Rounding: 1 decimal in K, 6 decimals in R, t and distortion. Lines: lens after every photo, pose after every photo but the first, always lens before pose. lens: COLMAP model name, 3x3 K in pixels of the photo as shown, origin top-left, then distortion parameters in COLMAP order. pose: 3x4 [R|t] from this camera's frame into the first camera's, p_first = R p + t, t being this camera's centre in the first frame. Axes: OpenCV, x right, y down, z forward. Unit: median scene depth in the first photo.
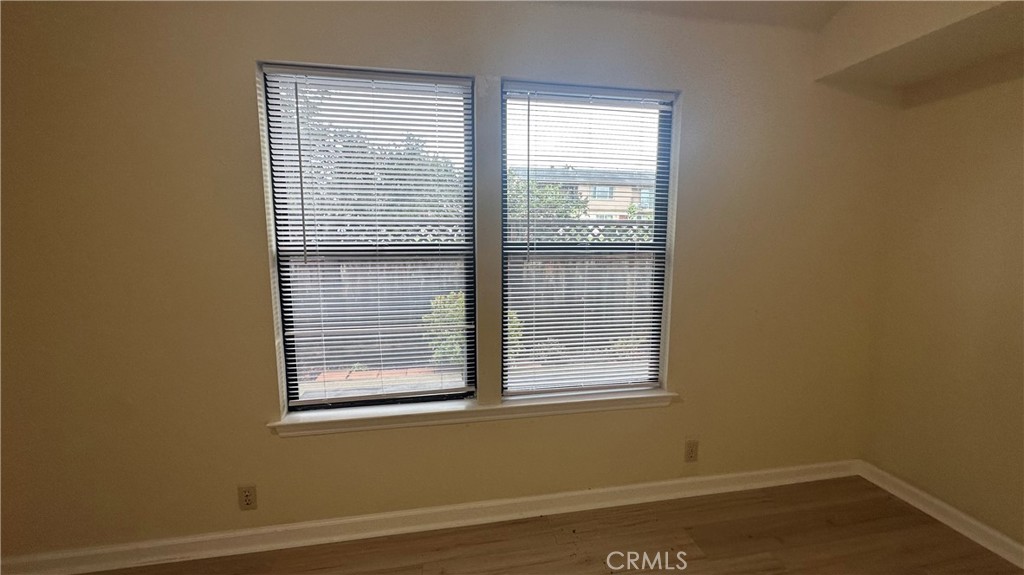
lens RADIAL K [[406.9, 0, 512.7], [0, 406.9, 290.6], [0, 0, 1]] dist [-0.004349, -0.000129]
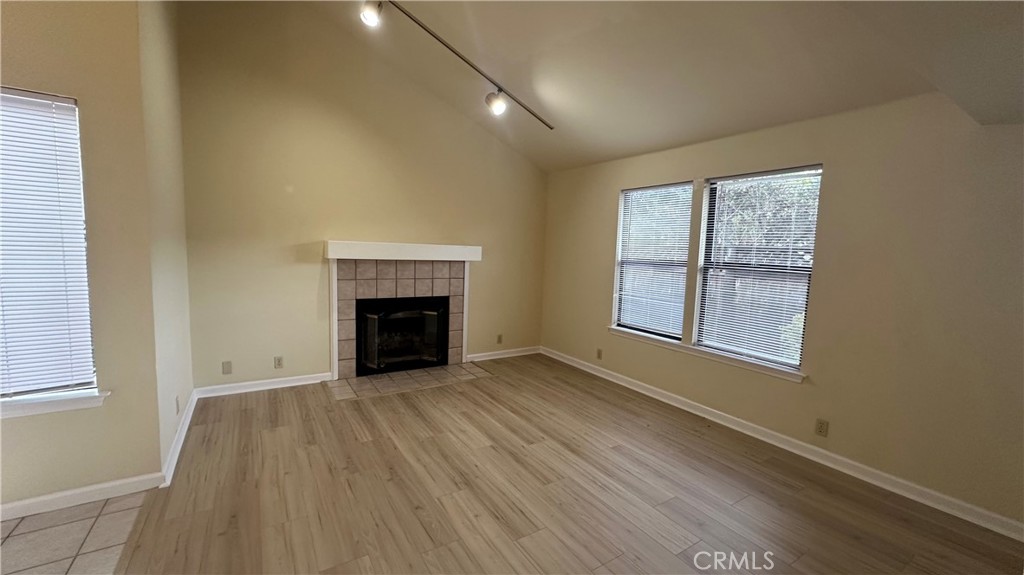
lens RADIAL K [[406.9, 0, 512.6], [0, 406.9, 287.1], [0, 0, 1]] dist [-0.004349, -0.000129]
pose [[0.373125, 0.100513, -0.922320, 1.440997], [-0.154167, 0.987011, 0.045195, 0.054317], [0.914882, 0.125328, 0.383774, -0.541239]]
